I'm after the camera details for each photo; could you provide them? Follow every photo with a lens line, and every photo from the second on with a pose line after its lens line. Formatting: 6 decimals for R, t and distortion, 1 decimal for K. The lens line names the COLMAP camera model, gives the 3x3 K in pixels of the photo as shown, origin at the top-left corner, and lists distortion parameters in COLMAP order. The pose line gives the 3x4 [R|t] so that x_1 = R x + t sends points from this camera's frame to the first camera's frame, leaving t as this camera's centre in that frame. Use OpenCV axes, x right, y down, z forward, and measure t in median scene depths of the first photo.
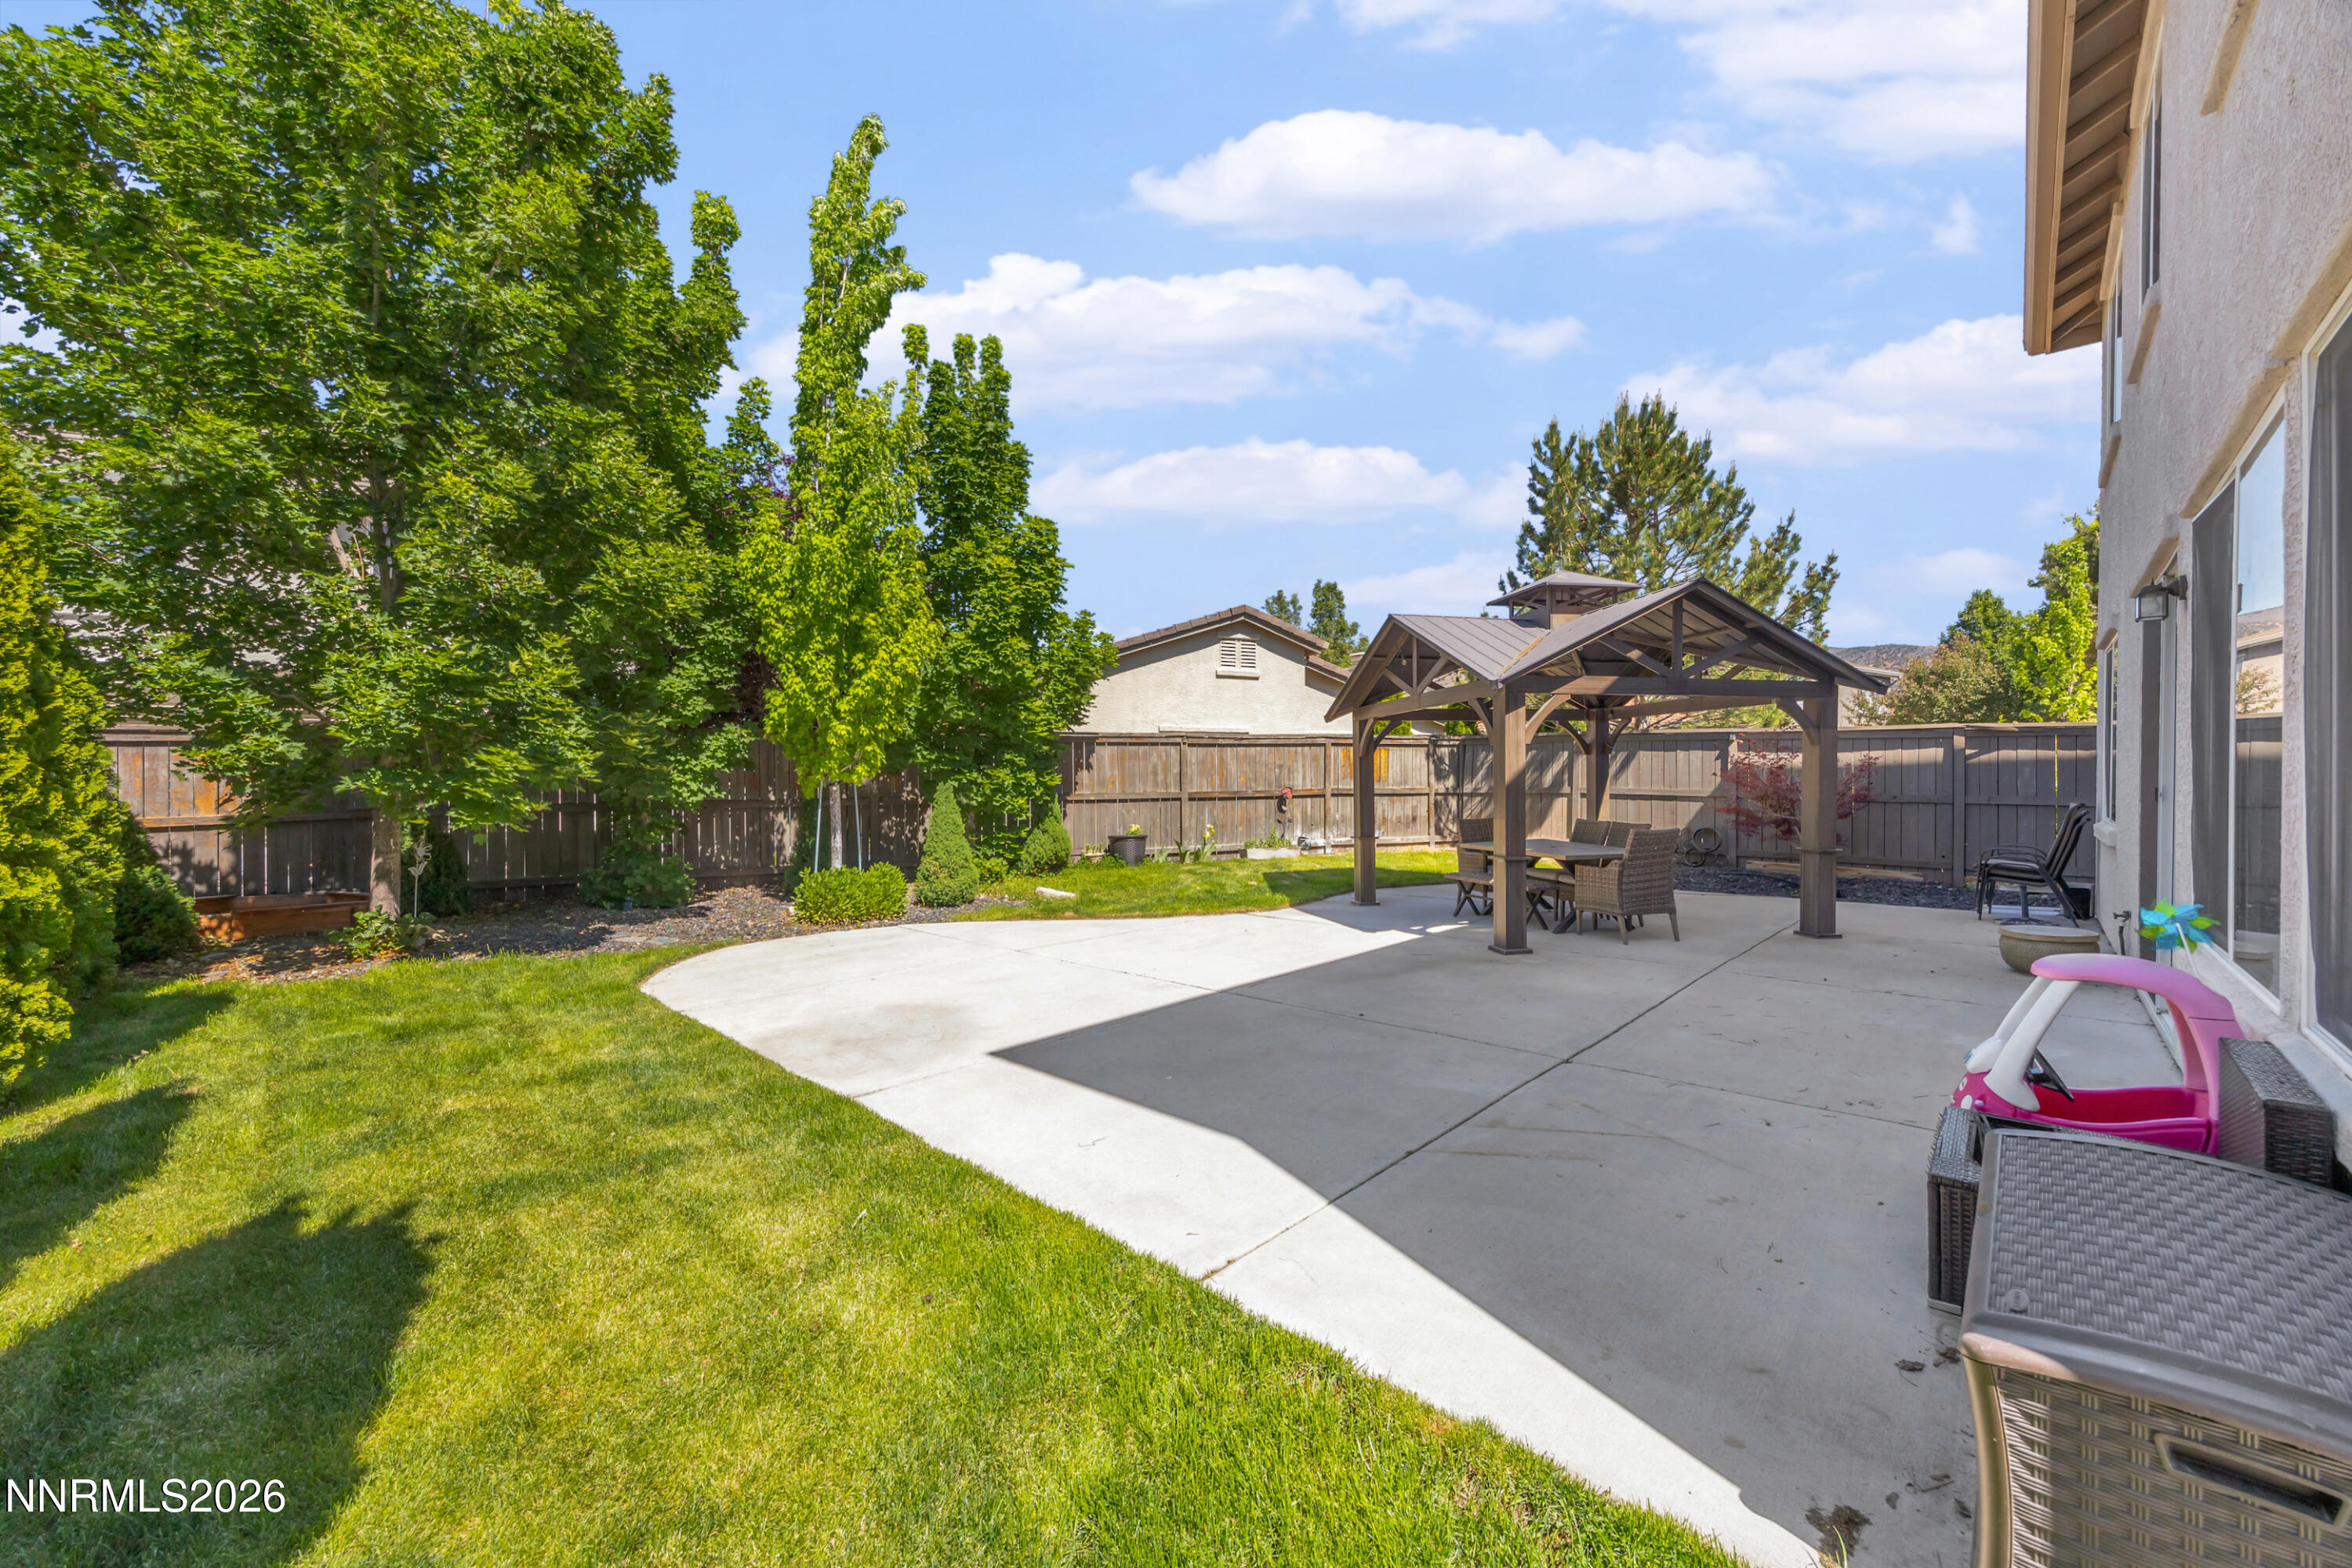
lens RADIAL K [[899.0, 0, 1183.6], [0, 899.0, 780.7], [0, 0, 1]] dist [-0.002675, -0.000349]
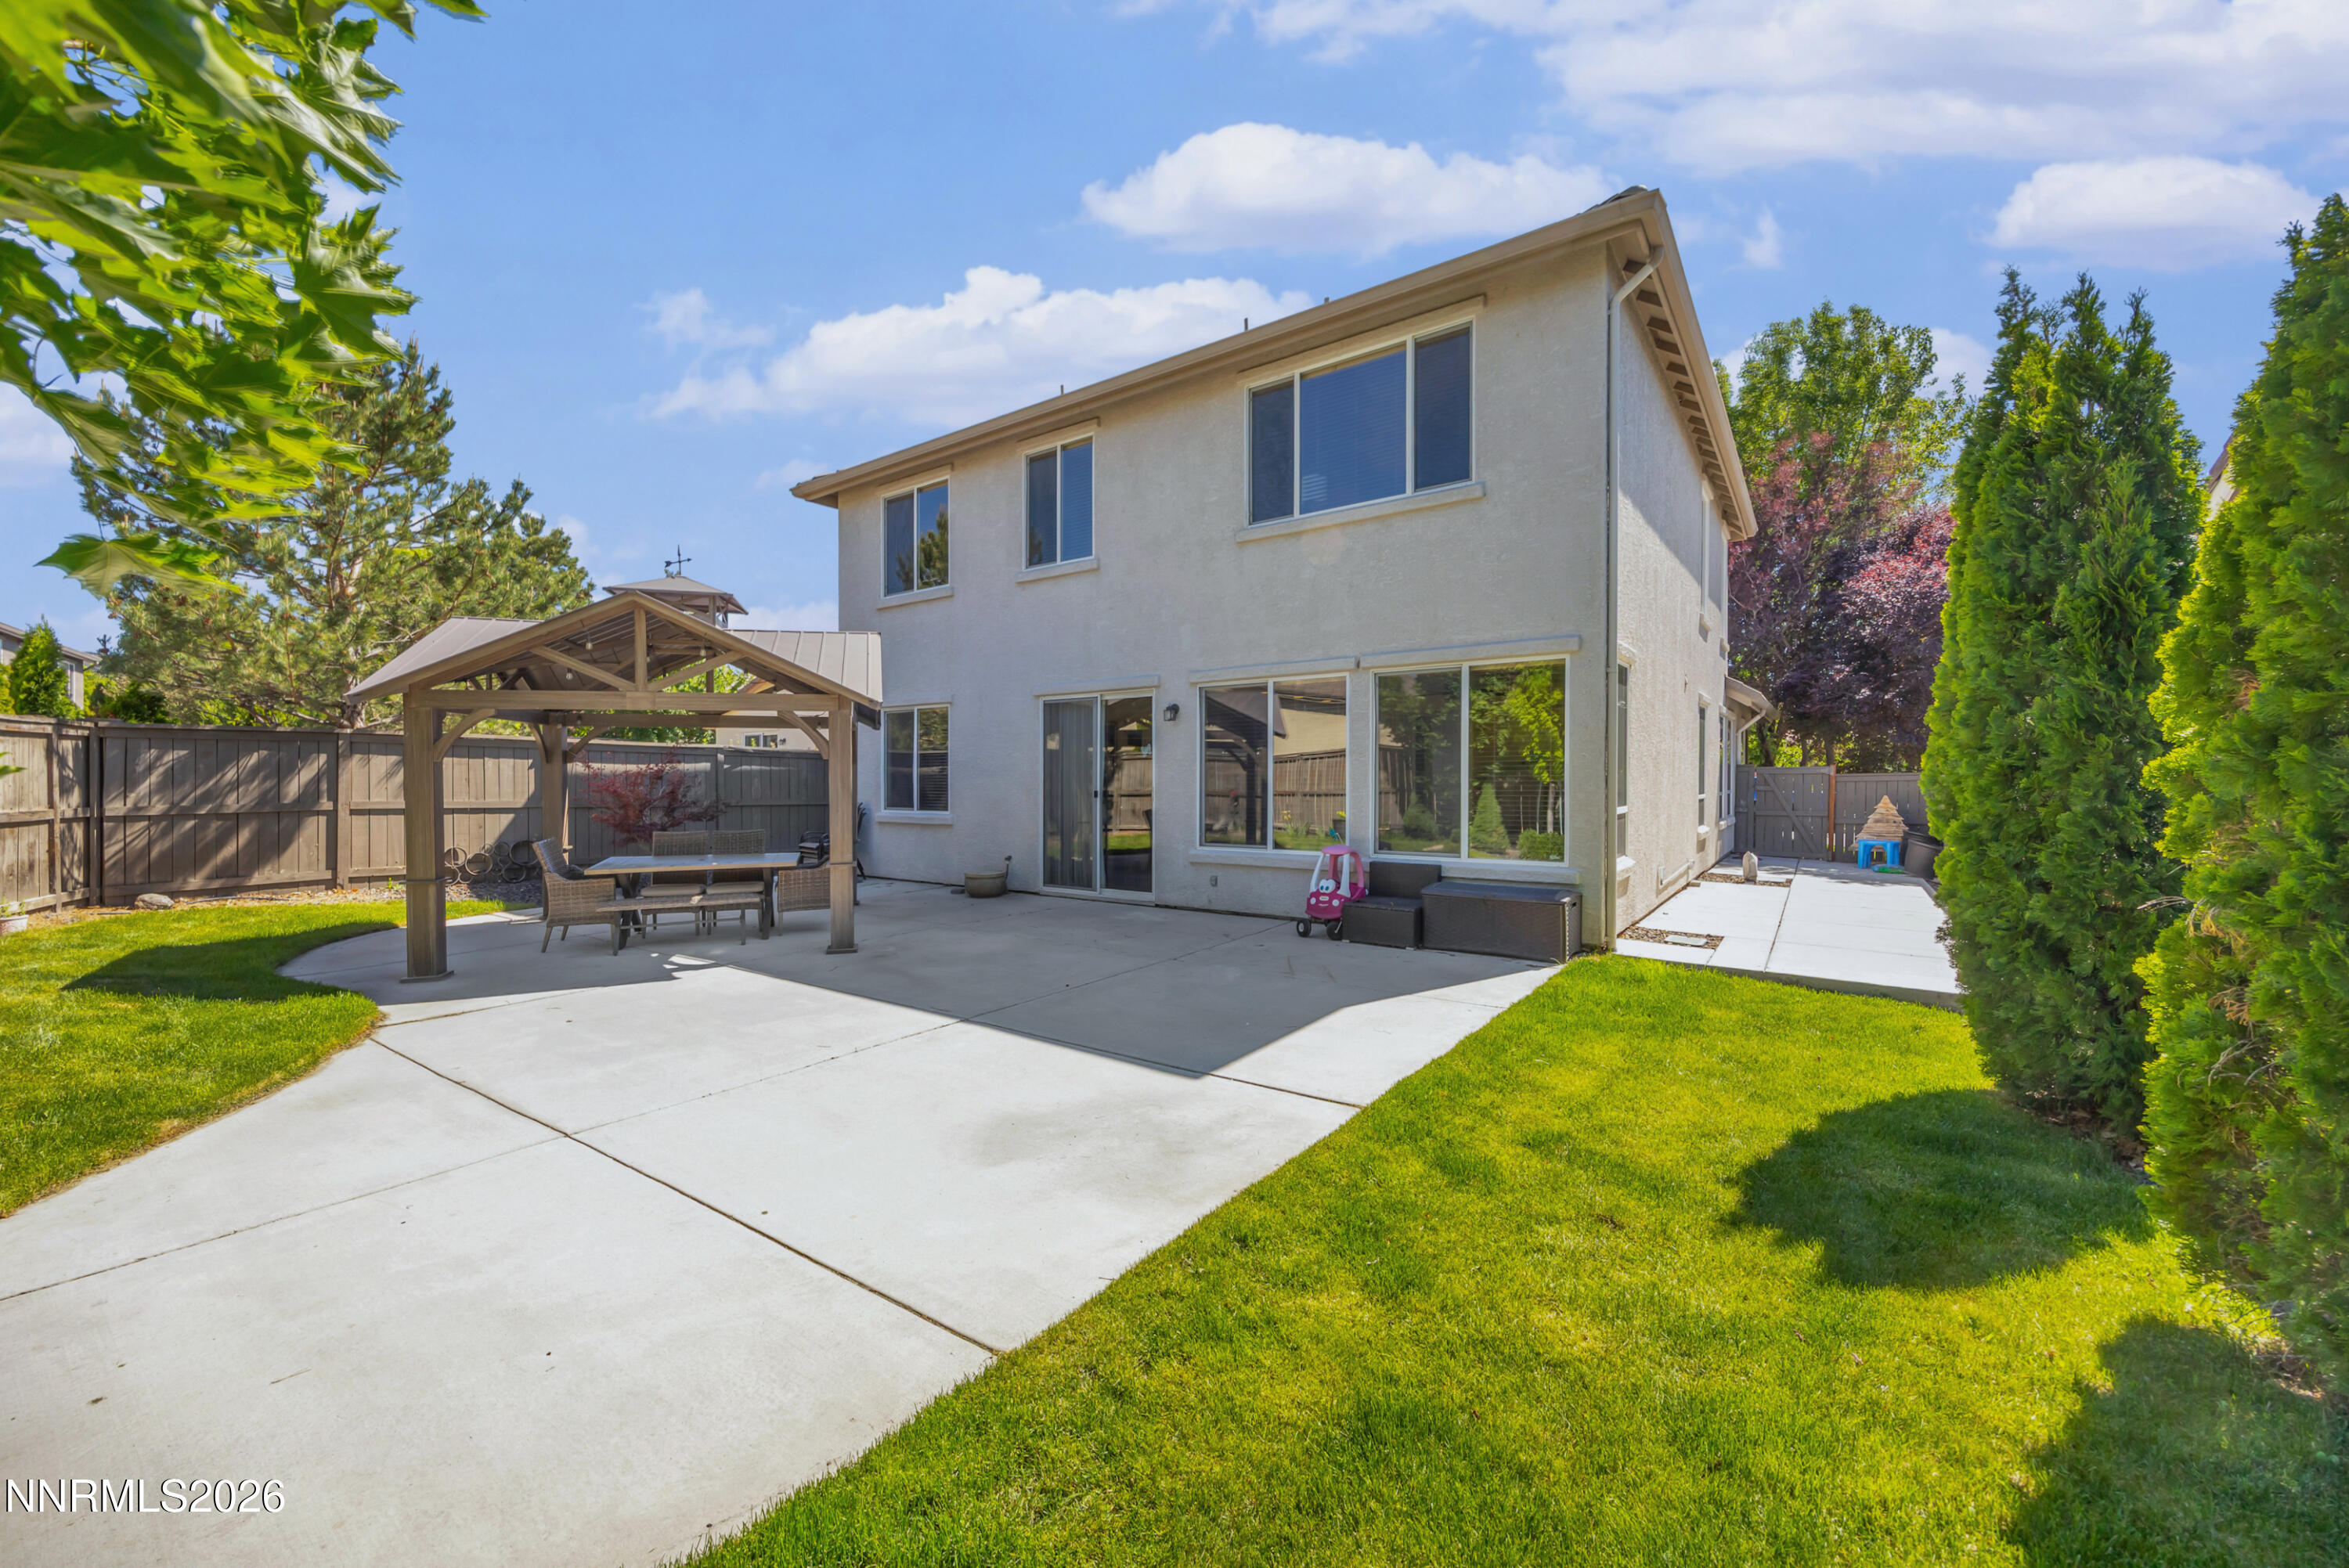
lens RADIAL K [[924.7, 0, 1179.4], [0, 924.7, 784.5], [0, 0, 1]] dist [0.000187, 0.000054]
pose [[-0.134209, -0.005469, 0.990938, -1.127159], [0.007091, 0.999954, 0.006479, -0.018486], [-0.990928, 0.007896, -0.134164, 1.088504]]
